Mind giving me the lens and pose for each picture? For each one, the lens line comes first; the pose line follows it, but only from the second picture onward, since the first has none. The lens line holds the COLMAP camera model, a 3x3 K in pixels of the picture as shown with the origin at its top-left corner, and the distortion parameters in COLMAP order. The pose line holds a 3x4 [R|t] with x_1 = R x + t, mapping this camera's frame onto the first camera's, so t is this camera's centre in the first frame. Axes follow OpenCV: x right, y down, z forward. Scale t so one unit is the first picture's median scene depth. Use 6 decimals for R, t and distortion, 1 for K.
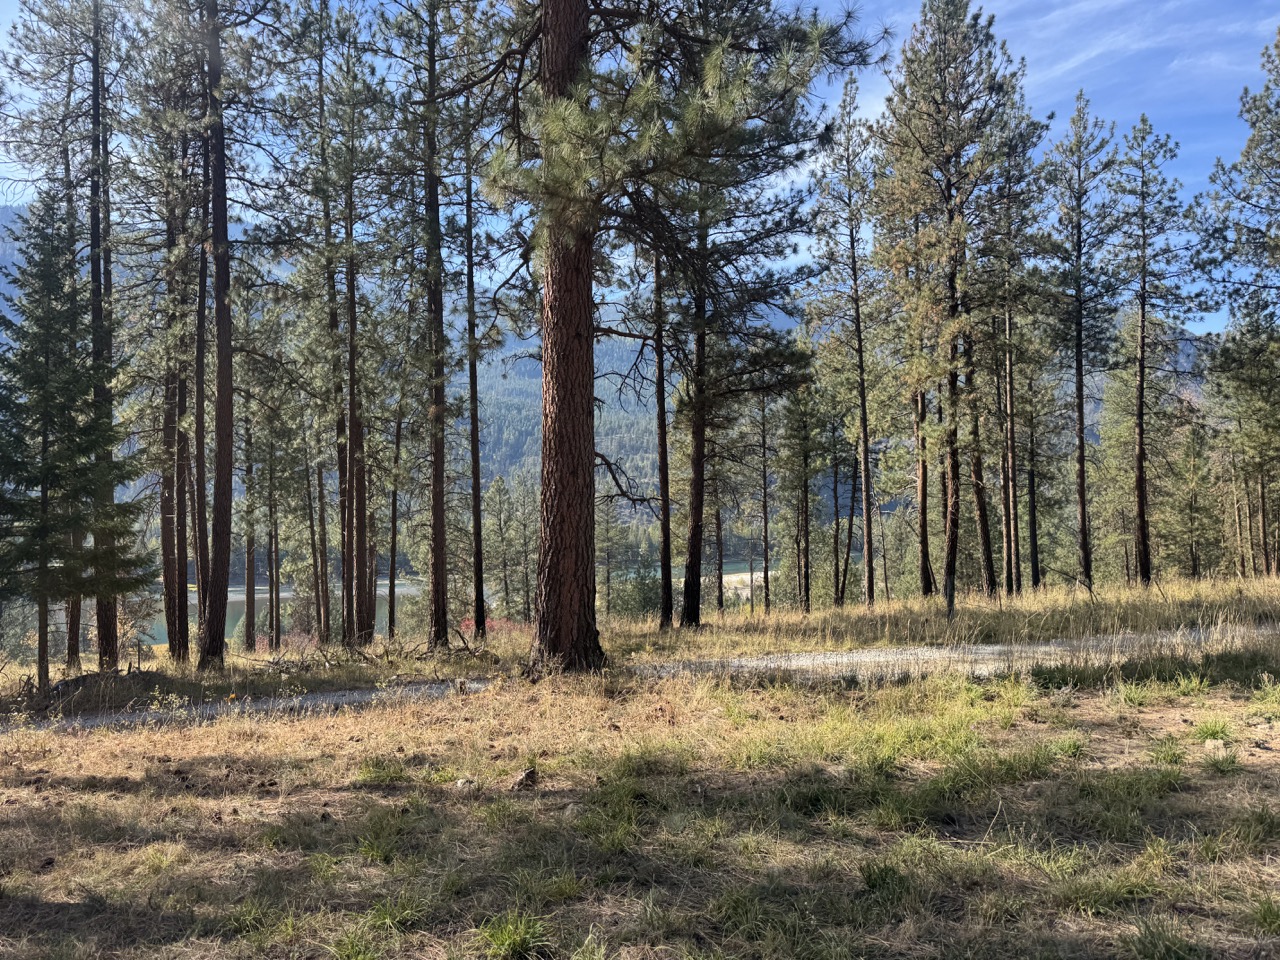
lens RADIAL K [[895.0, 0, 649.2], [0, 895.0, 475.5], [0, 0, 1]] dist [0.036317, -0.041919]
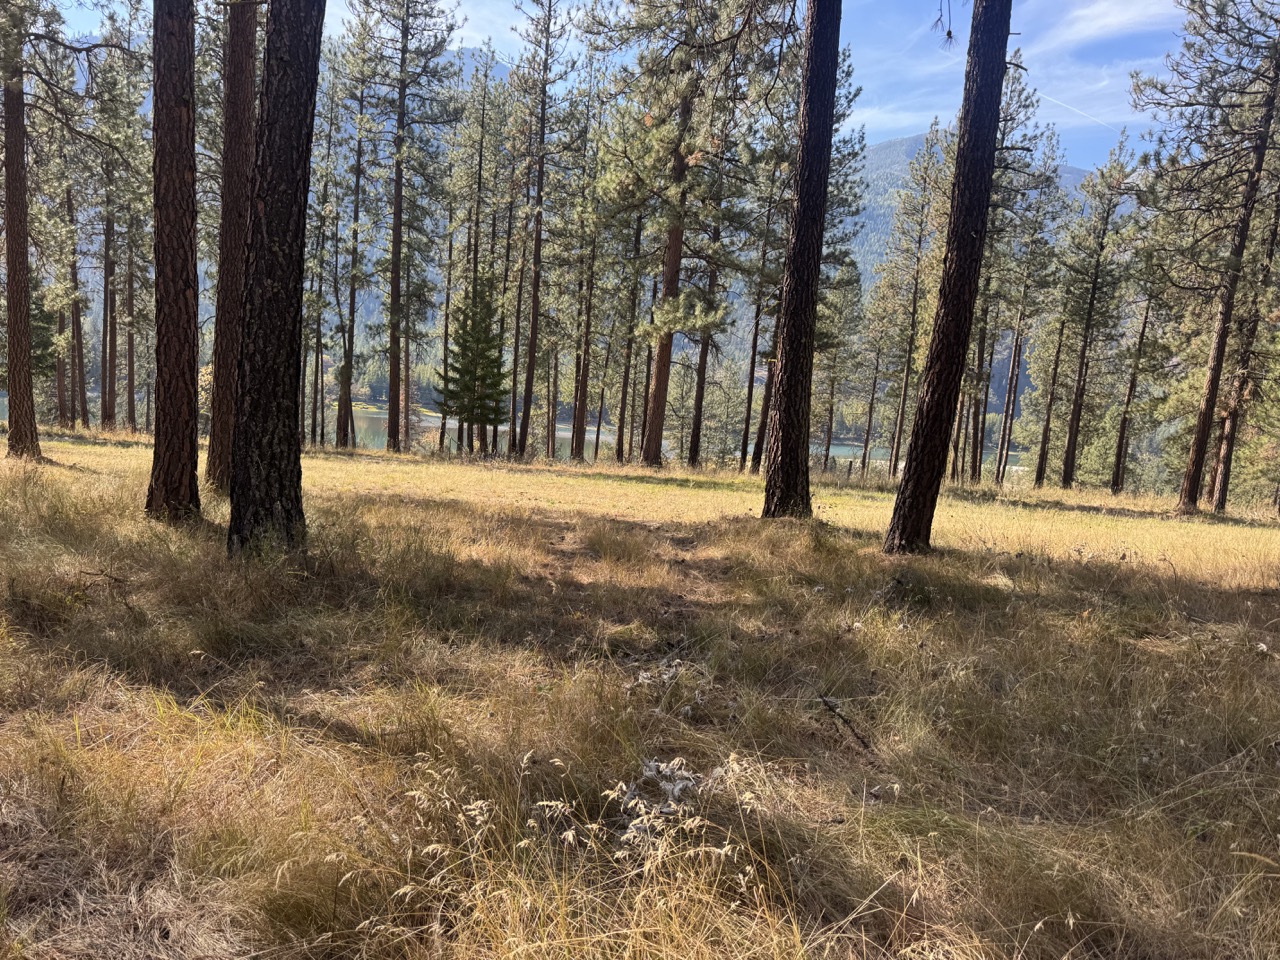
lens RADIAL K [[895.0, 0, 646.6], [0, 895.0, 471.9], [0, 0, 1]] dist [0.036317, -0.041919]
pose [[0.969220, 0.129775, -0.209214, 0.109478], [-0.098309, 0.983108, 0.154385, -0.049342], [0.225715, -0.129066, 0.965606, -0.409602]]
